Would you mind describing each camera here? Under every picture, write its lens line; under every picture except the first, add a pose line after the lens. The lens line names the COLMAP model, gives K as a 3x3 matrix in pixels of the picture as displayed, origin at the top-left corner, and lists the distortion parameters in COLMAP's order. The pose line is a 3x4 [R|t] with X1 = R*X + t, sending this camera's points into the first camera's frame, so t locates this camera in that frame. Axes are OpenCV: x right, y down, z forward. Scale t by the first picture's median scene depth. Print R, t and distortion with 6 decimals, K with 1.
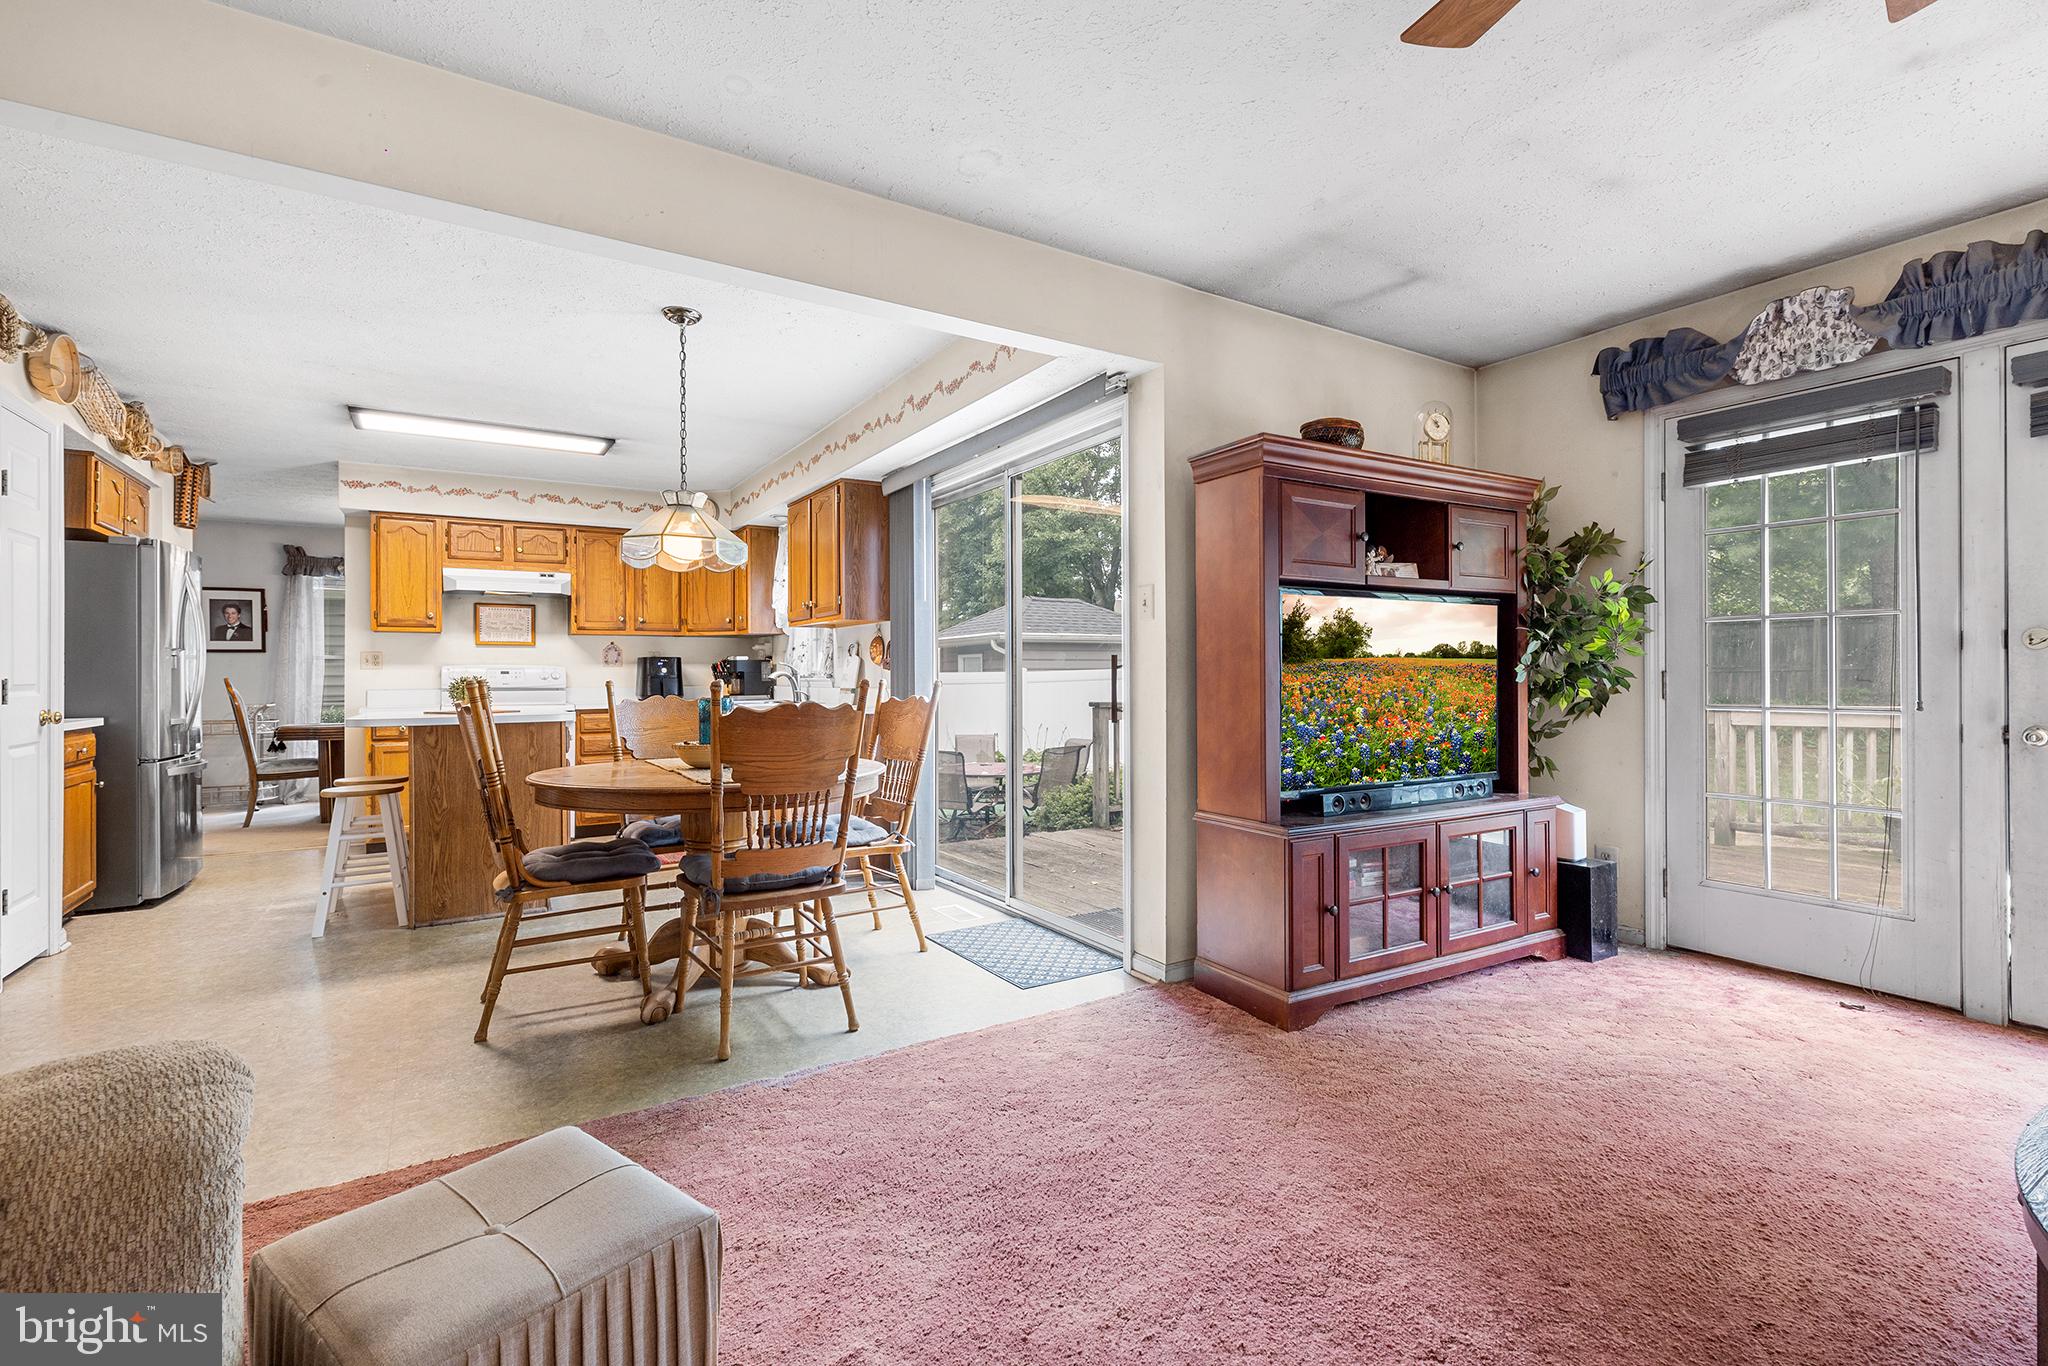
lens RADIAL K [[923.0, 0, 1029.3], [0, 923.0, 677.4], [0, 0, 1]] dist [0.001876, -0.000021]
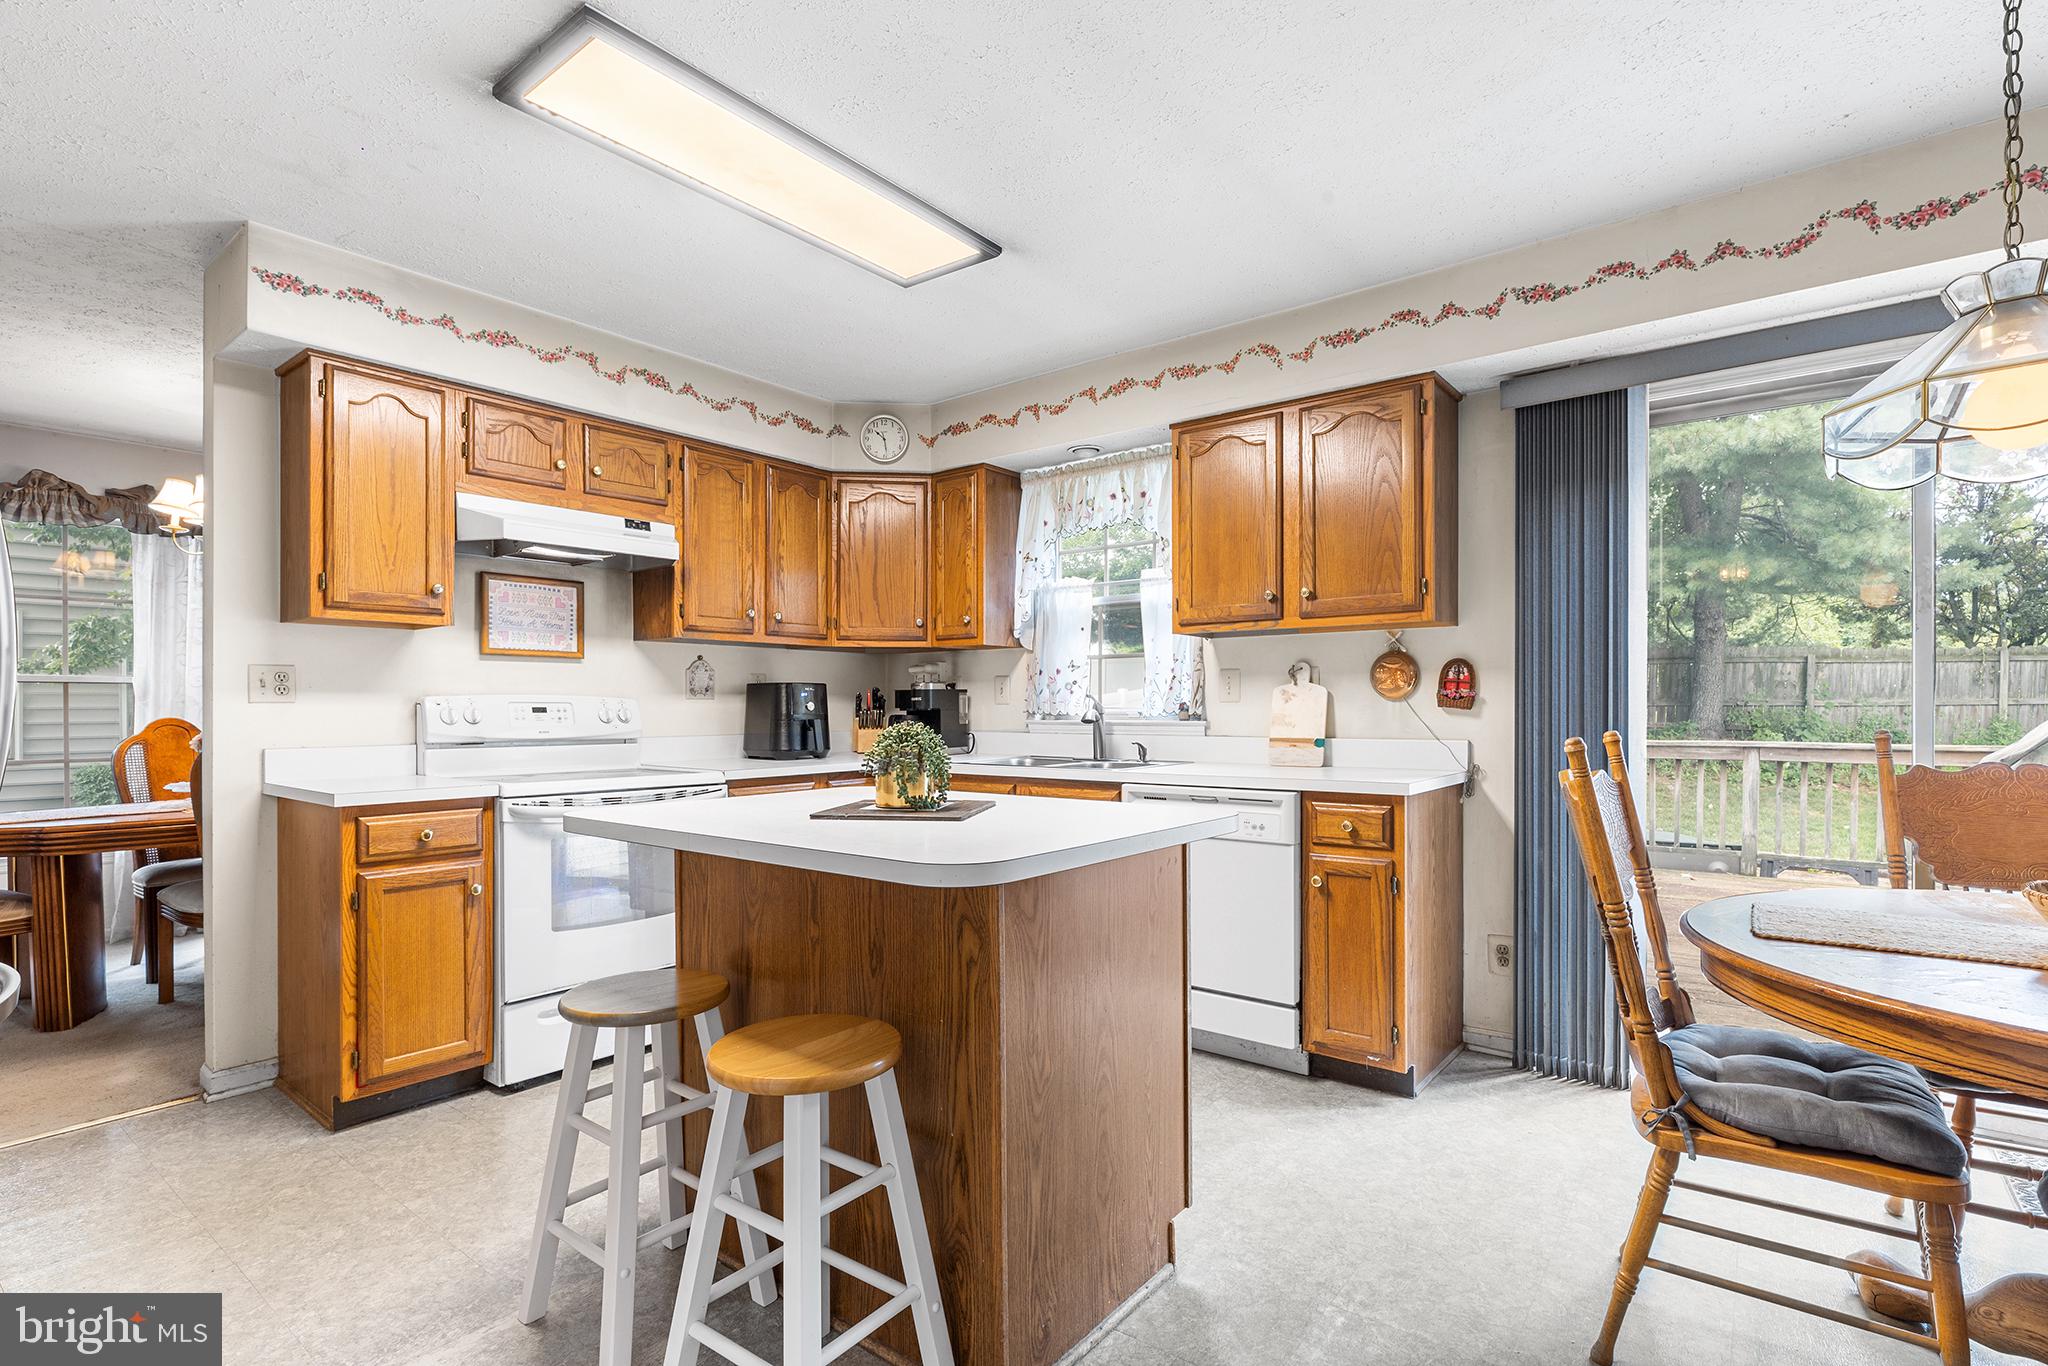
lens RADIAL K [[978.5, 0, 1023.8], [0, 978.5, 713.9], [0, 0, 1]] dist [-0.000410, -0.000589]
pose [[0.943932, 0.000701, 0.330139, -0.519047], [-0.002143, 0.999990, 0.004002, -0.005945], [-0.330132, -0.004485, 0.943924, 0.417759]]
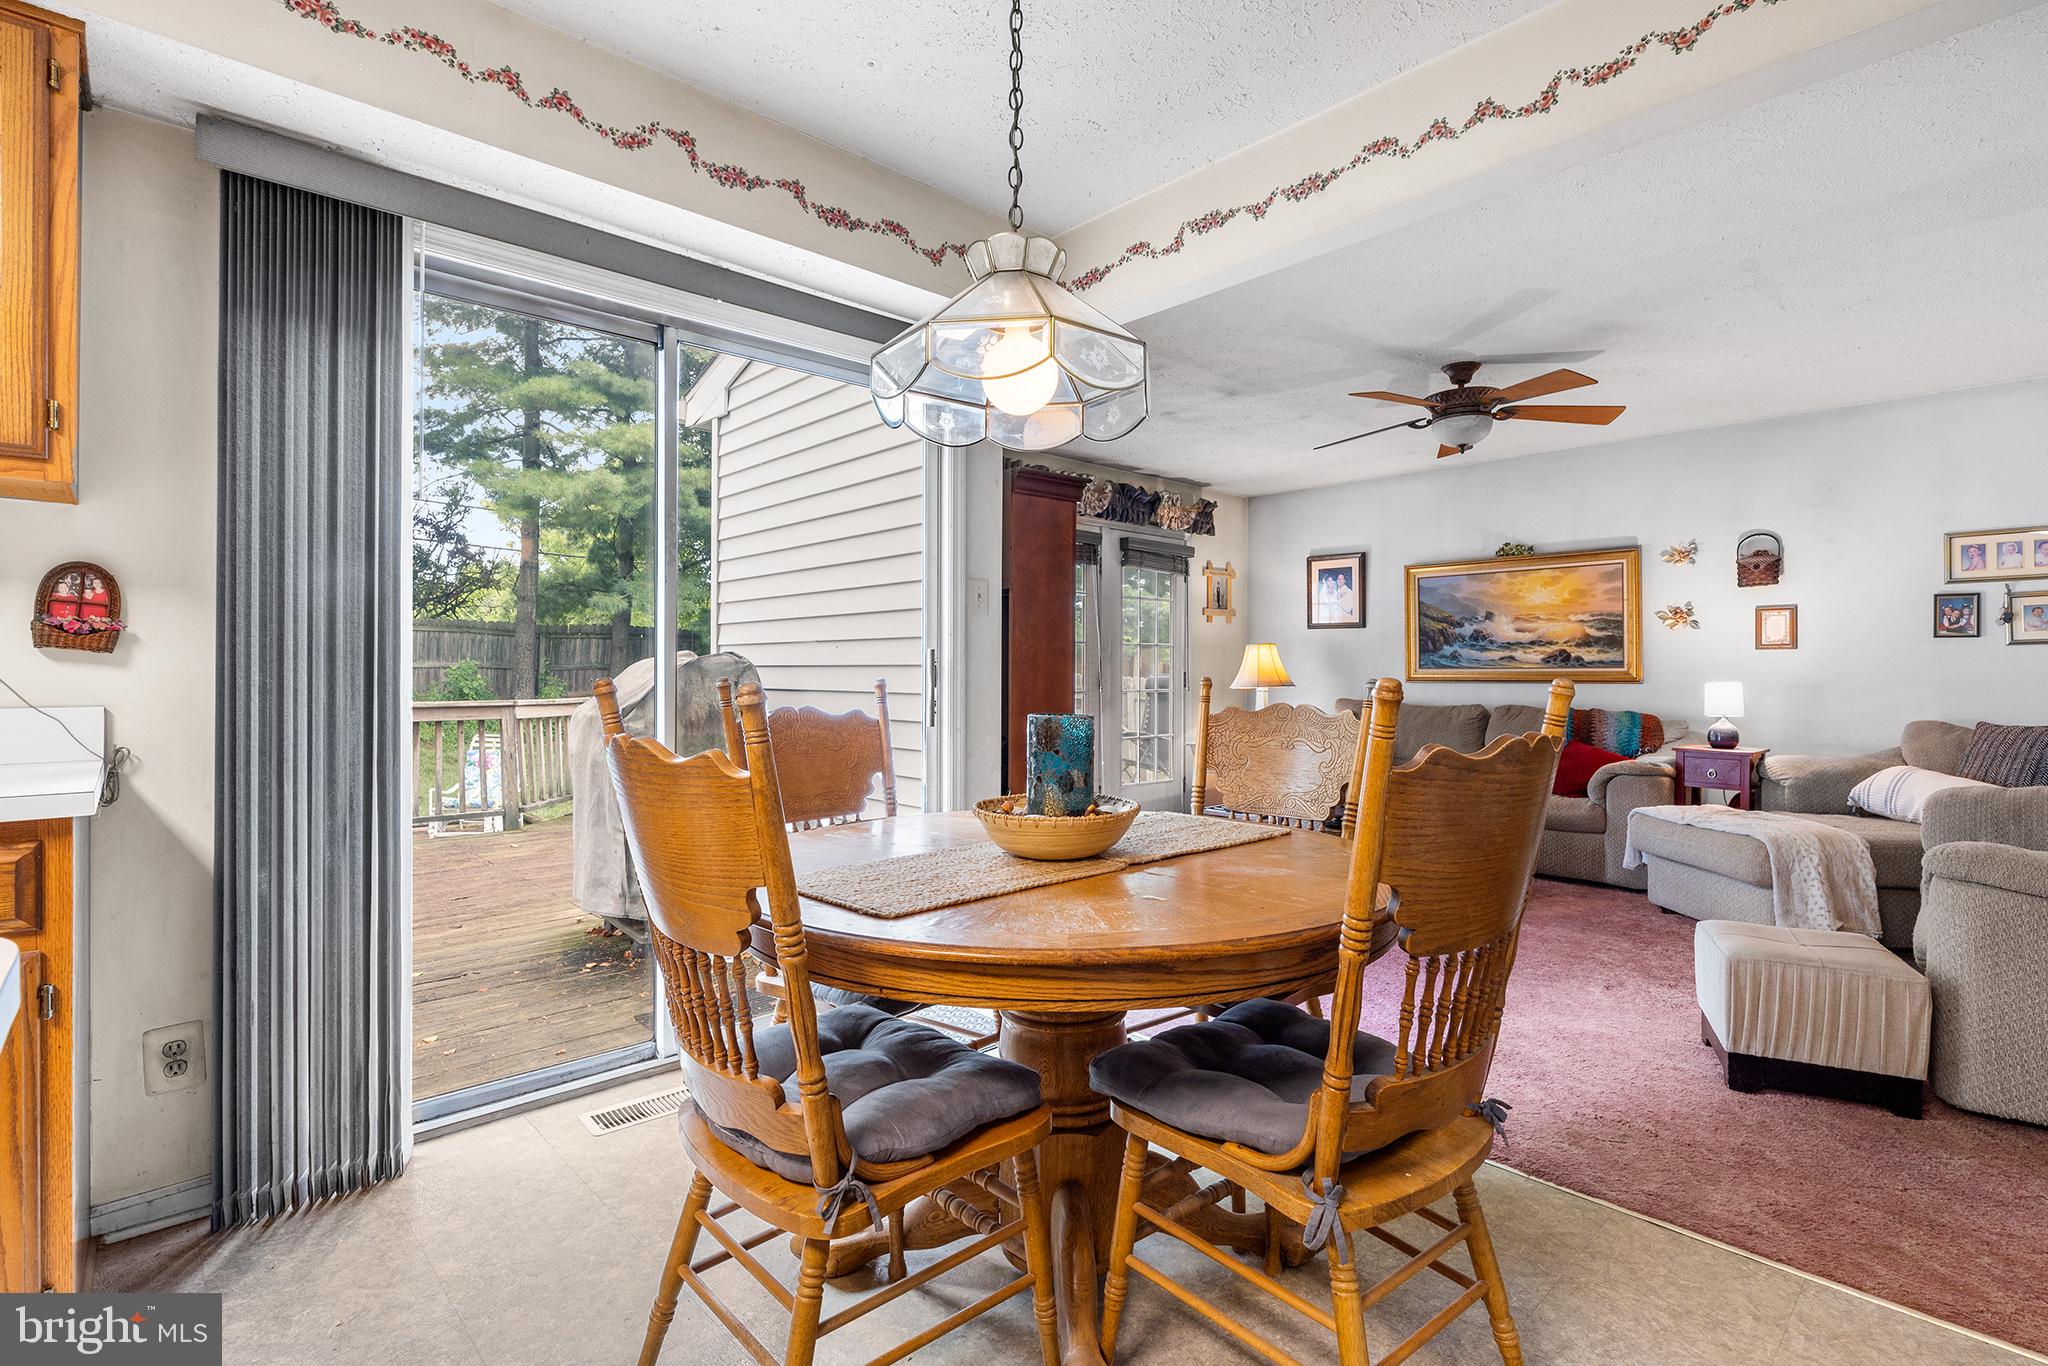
lens RADIAL K [[963.0, 0, 1033.0], [0, 963.0, 669.9], [0, 0, 1]] dist [-0.005373, -0.000209]
pose [[-0.189640, 0.005881, 0.981836, -0.464321], [-0.000641, 0.999981, -0.006114, 0.000160], [-0.981854, -0.001789, -0.189632, 0.609293]]
